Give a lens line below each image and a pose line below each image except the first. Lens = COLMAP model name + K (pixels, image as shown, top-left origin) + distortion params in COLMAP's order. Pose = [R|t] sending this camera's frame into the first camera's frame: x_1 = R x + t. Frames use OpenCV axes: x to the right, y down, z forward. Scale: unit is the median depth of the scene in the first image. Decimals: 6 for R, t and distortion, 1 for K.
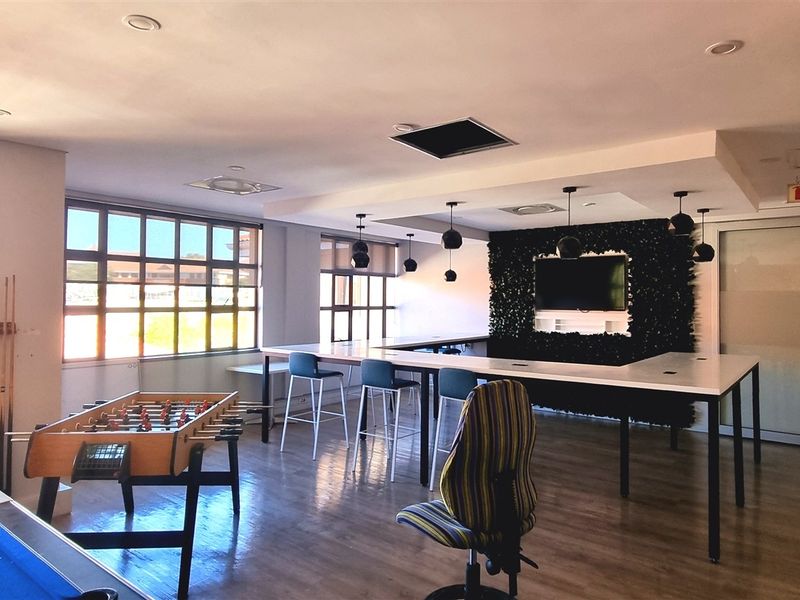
lens RADIAL K [[545.0, 0, 440.7], [0, 545.0, 299.4], [0, 0, 1]] dist [0.006896, 0.000865]
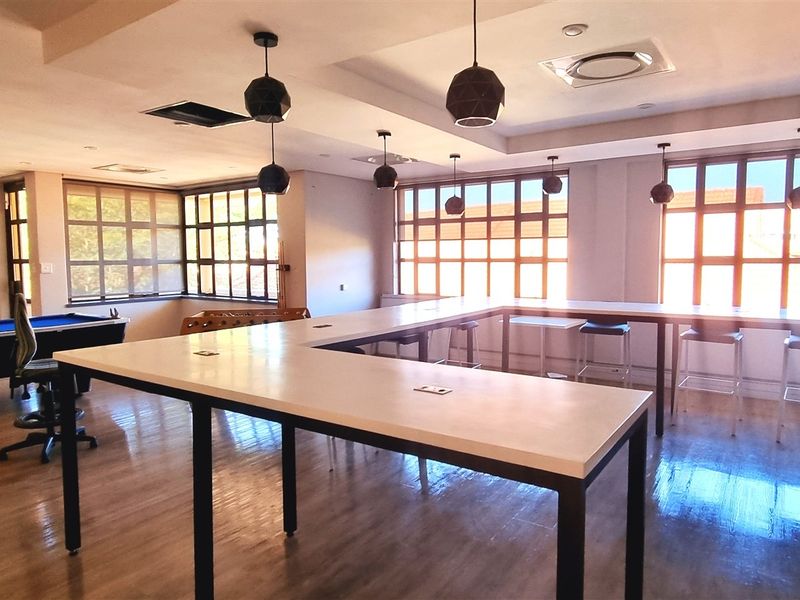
lens RADIAL K [[545.0, 0, 439.4], [0, 545.0, 289.9], [0, 0, 1]] dist [0.006896, 0.000865]
pose [[0.073402, 0.060889, -0.995442, 0.650103], [0.013221, 0.997987, 0.062020, 0.007639], [0.997215, -0.017713, 0.072449, 0.793562]]
